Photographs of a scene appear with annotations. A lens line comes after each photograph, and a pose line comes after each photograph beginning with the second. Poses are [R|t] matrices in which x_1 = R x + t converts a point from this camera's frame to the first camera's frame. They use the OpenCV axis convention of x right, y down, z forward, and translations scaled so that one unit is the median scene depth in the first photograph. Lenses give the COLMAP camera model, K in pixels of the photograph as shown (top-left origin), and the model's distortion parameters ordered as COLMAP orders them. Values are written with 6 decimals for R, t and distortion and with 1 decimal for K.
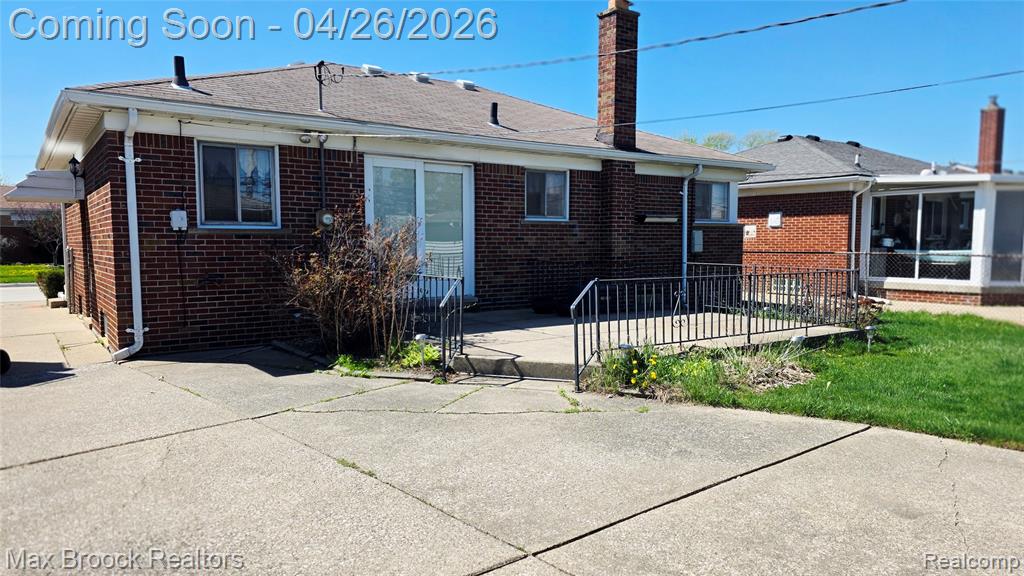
lens RADIAL K [[675.4, 0, 512.0], [0, 675.4, 288.0], [0, 0, 1]] dist [0.053642, -0.095298]
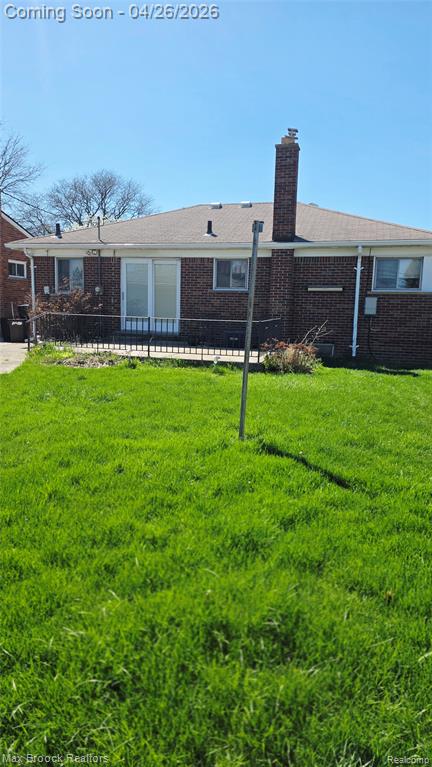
lens RADIAL K [[505.9, 0, 216.0], [0, 505.9, 383.5], [0, 0, 1]] dist [0.053642, -0.095298]
pose [[0.630748, 0.130624, -0.764914, 1.061421], [-0.079522, 0.991421, 0.103731, 0.000060], [0.771902, -0.004600, 0.635725, 0.202133]]
